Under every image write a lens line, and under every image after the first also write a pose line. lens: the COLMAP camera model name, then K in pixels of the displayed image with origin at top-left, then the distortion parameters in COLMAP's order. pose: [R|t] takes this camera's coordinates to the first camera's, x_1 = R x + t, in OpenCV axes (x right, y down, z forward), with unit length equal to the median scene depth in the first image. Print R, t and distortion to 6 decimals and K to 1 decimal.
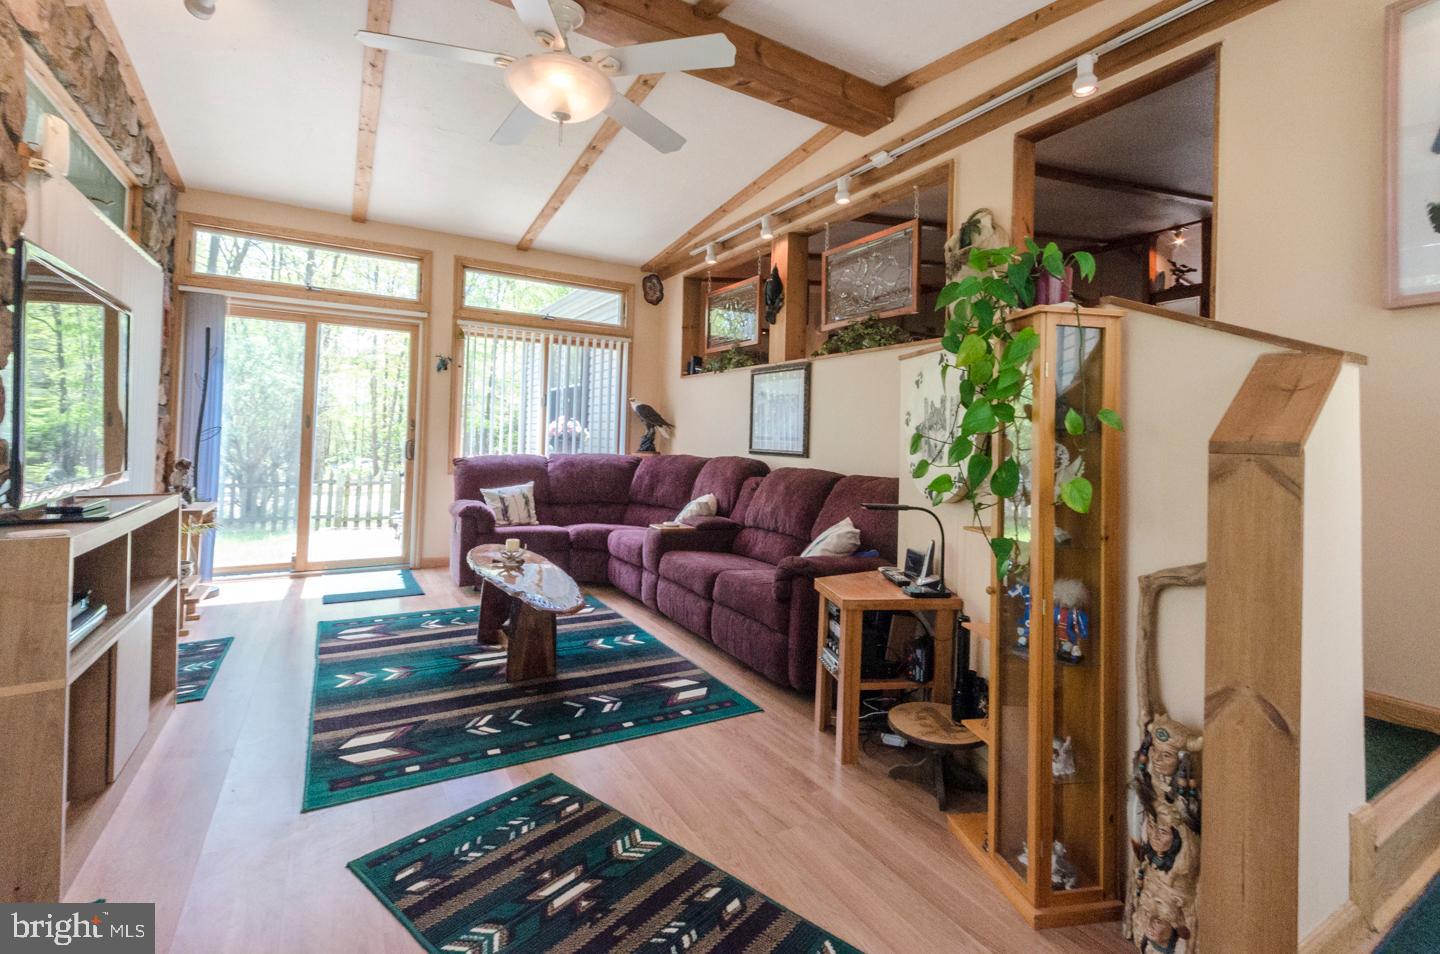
lens RADIAL K [[643.6, 0, 746.7], [0, 643.6, 430.5], [0, 0, 1]] dist [0.007728, -0.001166]
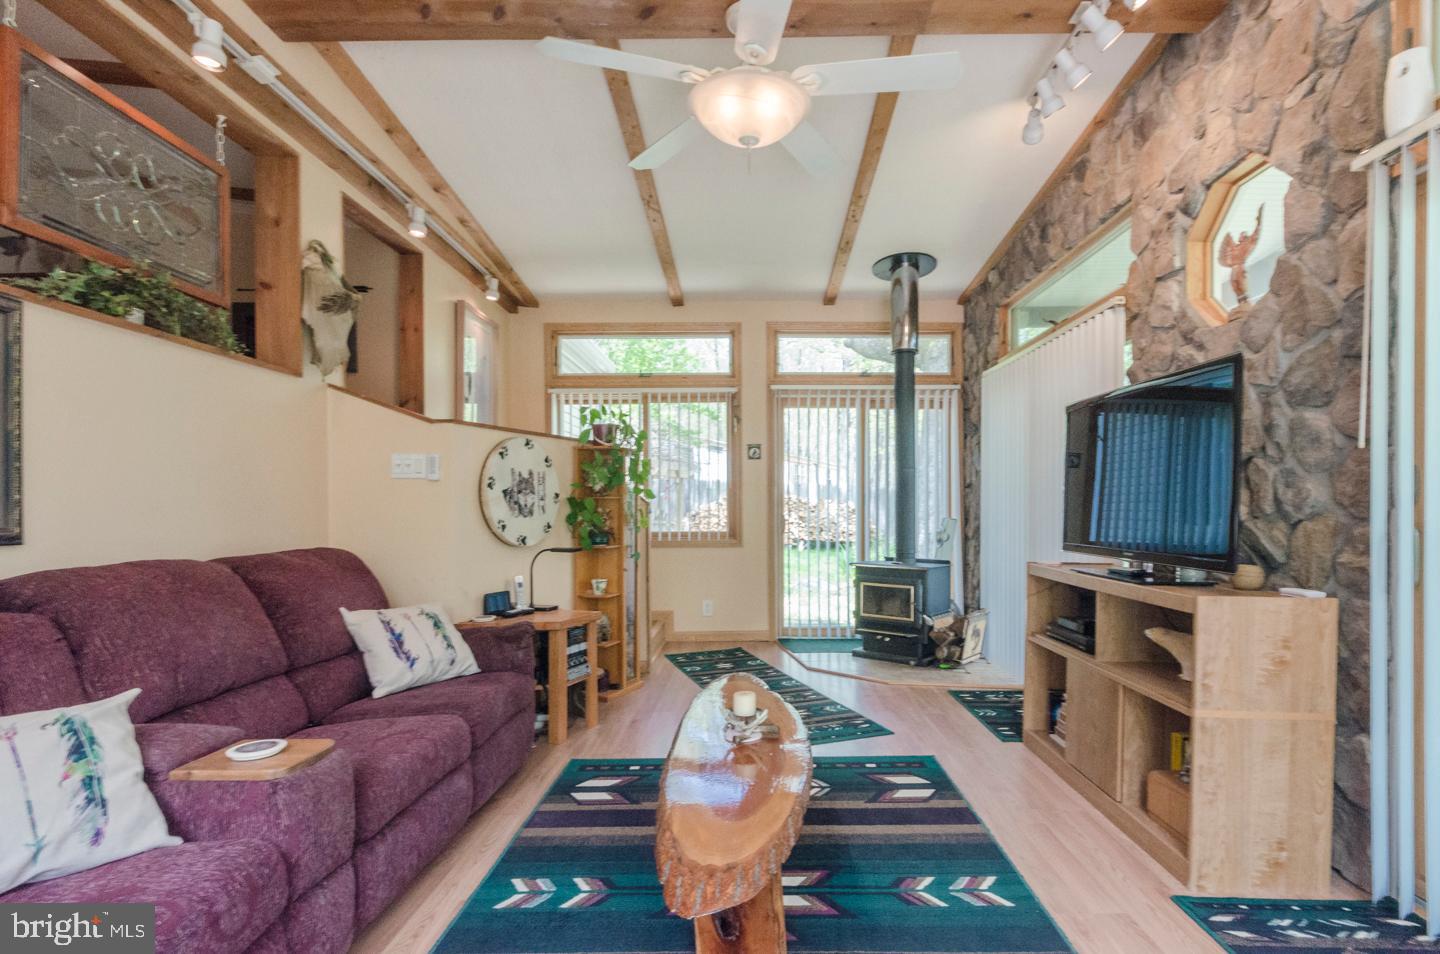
lens RADIAL K [[699.4, 0, 740.5], [0, 699.4, 522.6], [0, 0, 1]] dist [0.002024, -0.004310]
pose [[-0.832616, -0.036663, 0.552635, -0.894897], [-0.028531, 0.999321, 0.023312, 0.012316], [-0.553115, 0.003643, -0.833097, 1.956042]]
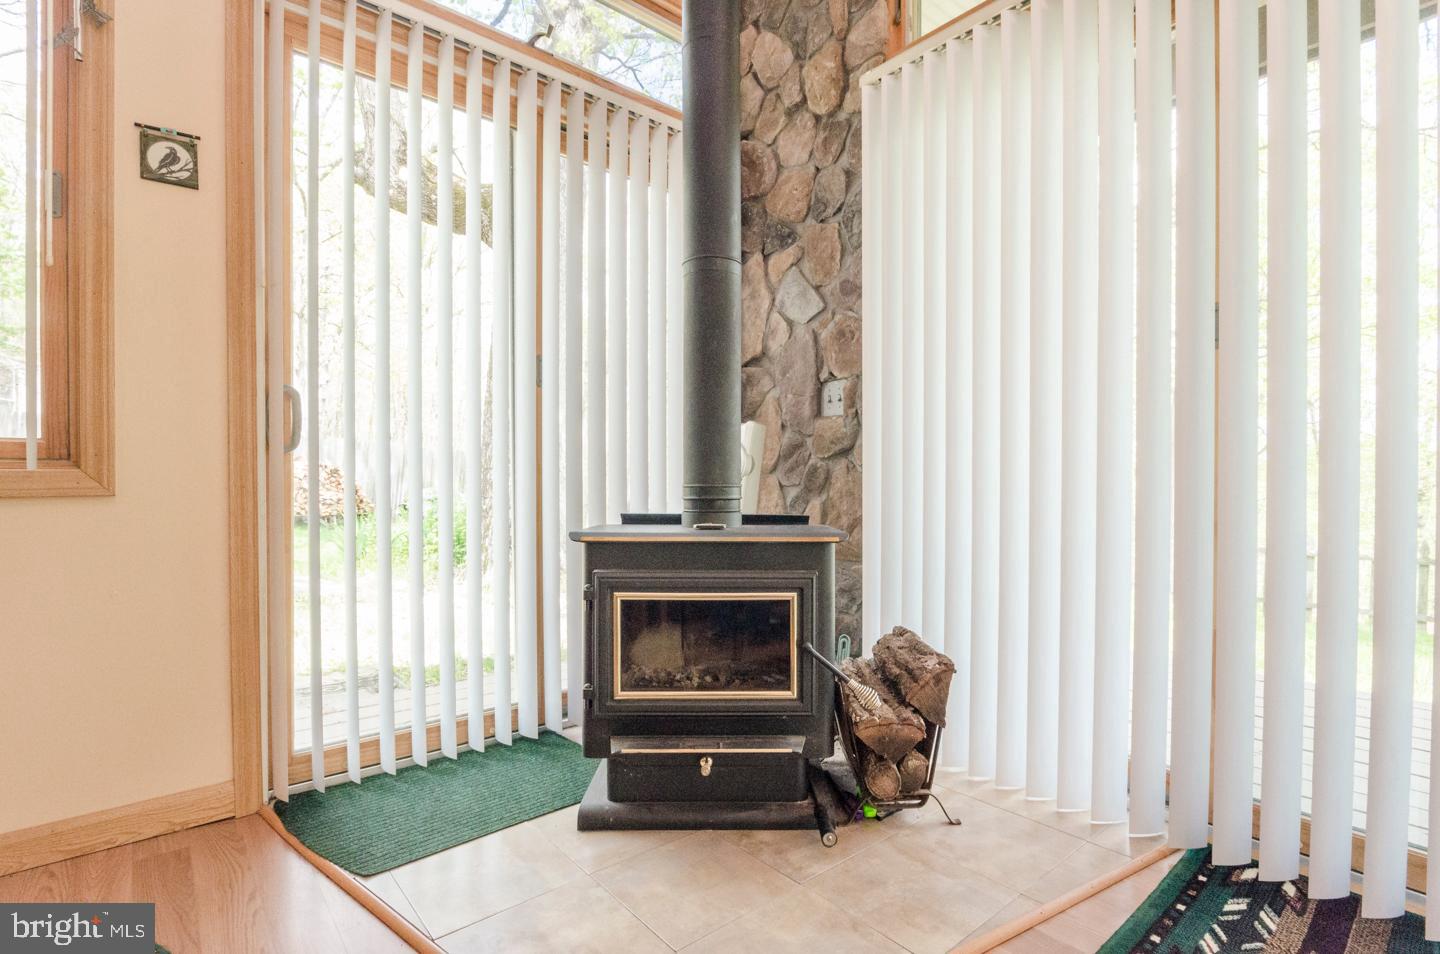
lens RADIAL K [[699.4, 0, 731.1], [0, 699.4, 489.8], [0, 0, 1]] dist [0.002024, -0.004310]
pose [[-0.992211, -0.024633, -0.122106, -0.099353], [-0.023432, 0.999662, -0.011256, 0.133798], [0.122342, -0.008307, -0.992453, 0.719304]]
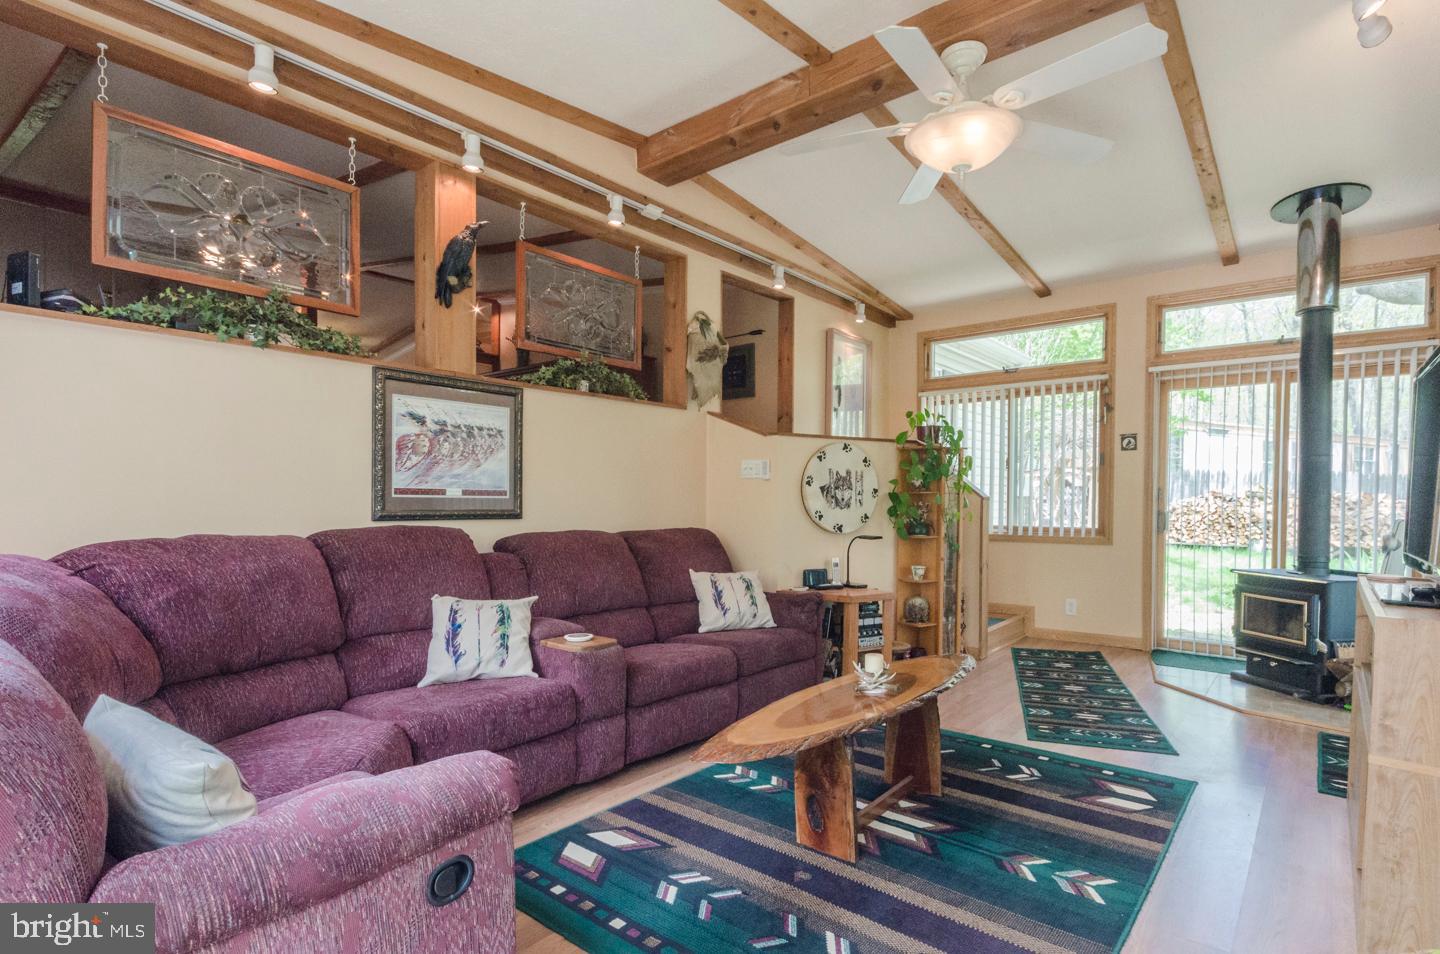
lens RADIAL K [[699.4, 0, 737.9], [0, 699.4, 526.9], [0, 0, 1]] dist [0.002024, -0.004310]
pose [[-0.303095, -0.064884, 0.950749, -1.311852], [-0.028555, 0.997850, 0.058995, -0.003832], [-0.952532, -0.009268, -0.304296, 1.772132]]
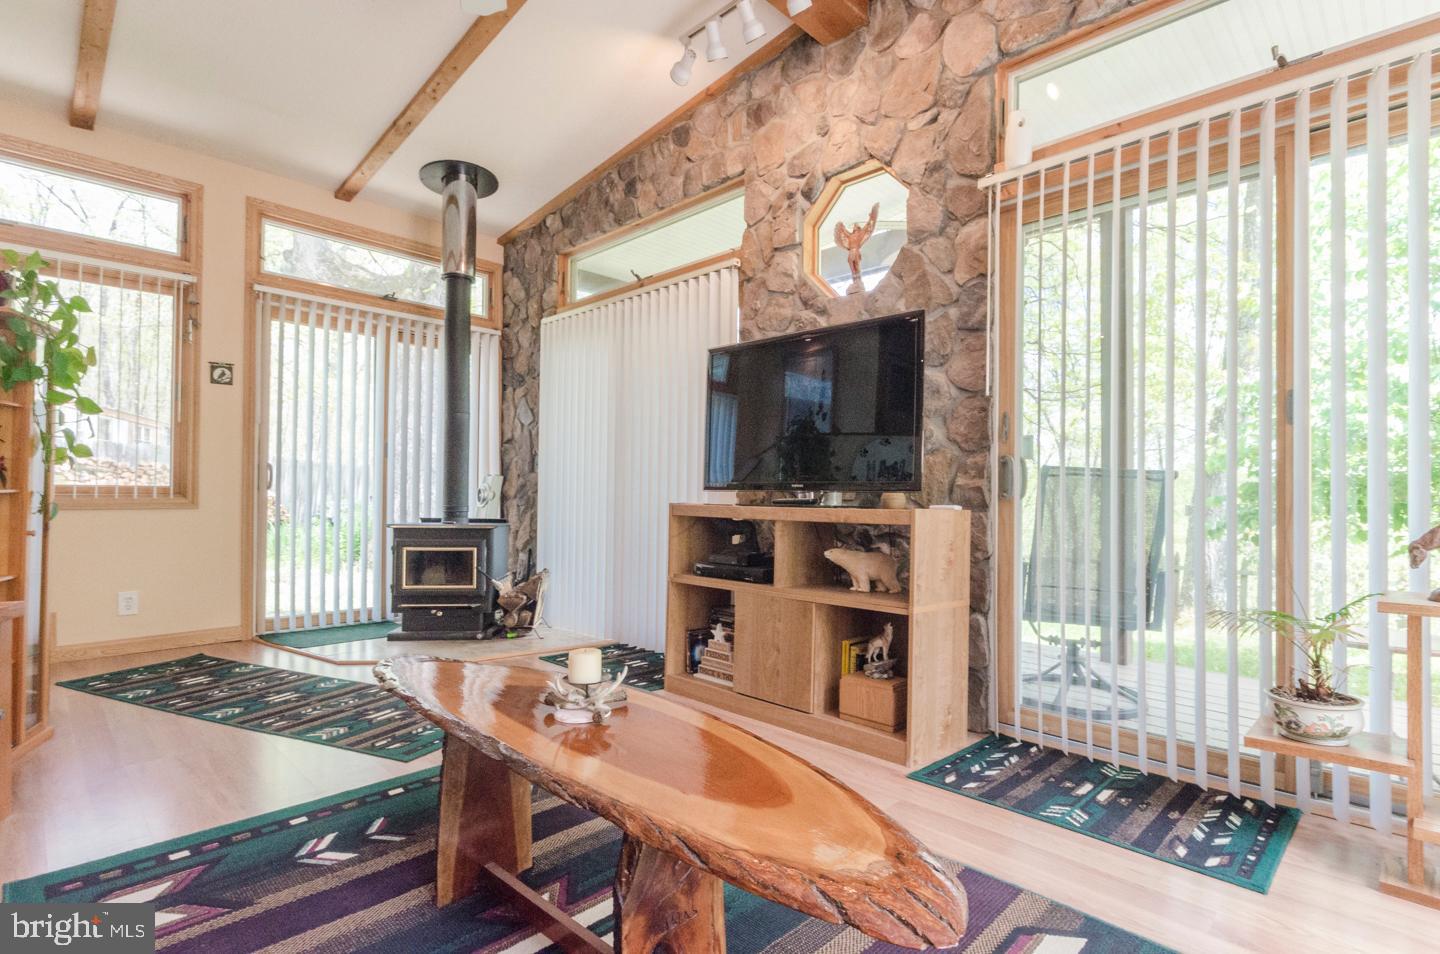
lens RADIAL K [[699.4, 0, 735.6], [0, 699.4, 494.1], [0, 0, 1]] dist [0.002024, -0.004310]
pose [[-0.973915, -0.039105, -0.223516, -0.462088], [-0.034533, 0.999107, -0.024330, 0.108982], [0.224268, -0.015977, -0.974397, 1.854557]]
